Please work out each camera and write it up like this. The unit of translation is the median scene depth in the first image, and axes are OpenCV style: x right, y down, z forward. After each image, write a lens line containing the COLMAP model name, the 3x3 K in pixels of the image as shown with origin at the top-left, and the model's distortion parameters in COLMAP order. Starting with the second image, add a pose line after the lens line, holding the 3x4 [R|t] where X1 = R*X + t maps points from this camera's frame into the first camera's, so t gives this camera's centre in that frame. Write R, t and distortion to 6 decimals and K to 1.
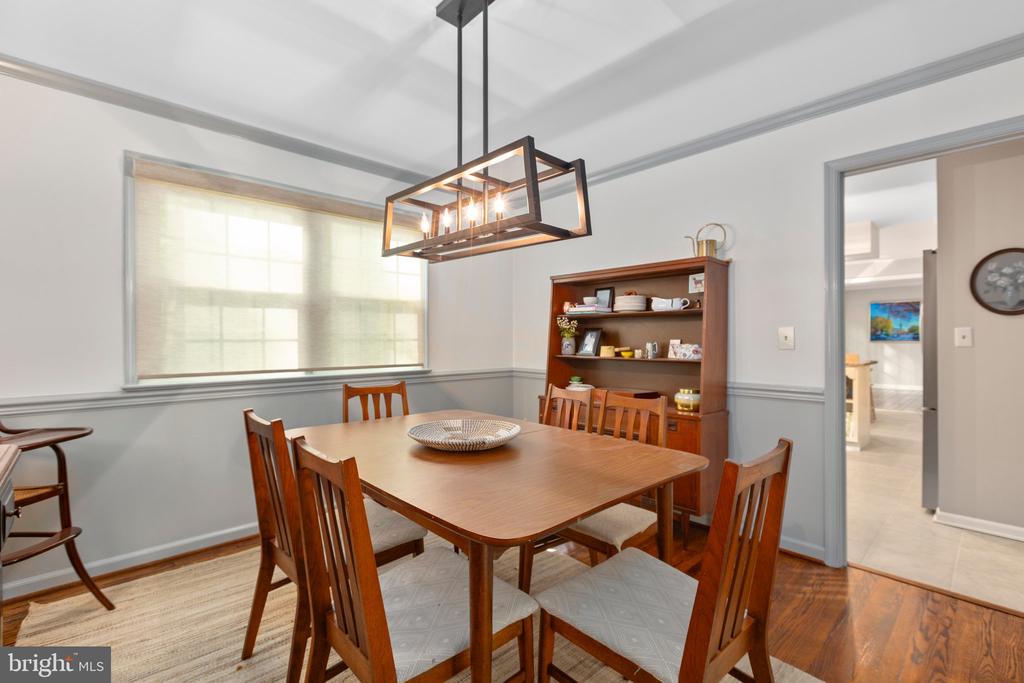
lens RADIAL K [[464.2, 0, 512.9], [0, 464.2, 347.0], [0, 0, 1]] dist [-0.004900, 0.000239]
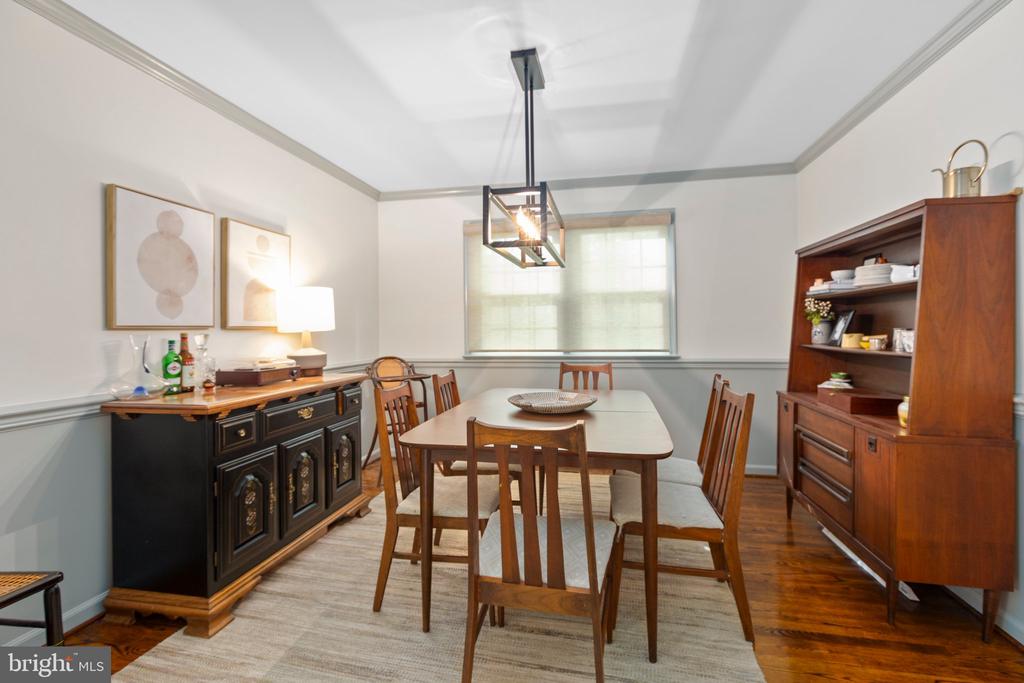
lens RADIAL K [[464.2, 0, 512.9], [0, 464.2, 332.1], [0, 0, 1]] dist [-0.004900, 0.000239]
pose [[0.579853, 0.000867, -0.814720, 0.508405], [-0.005232, 0.999983, -0.002660, 0.000776], [0.814704, 0.005805, 0.579848, 0.110989]]
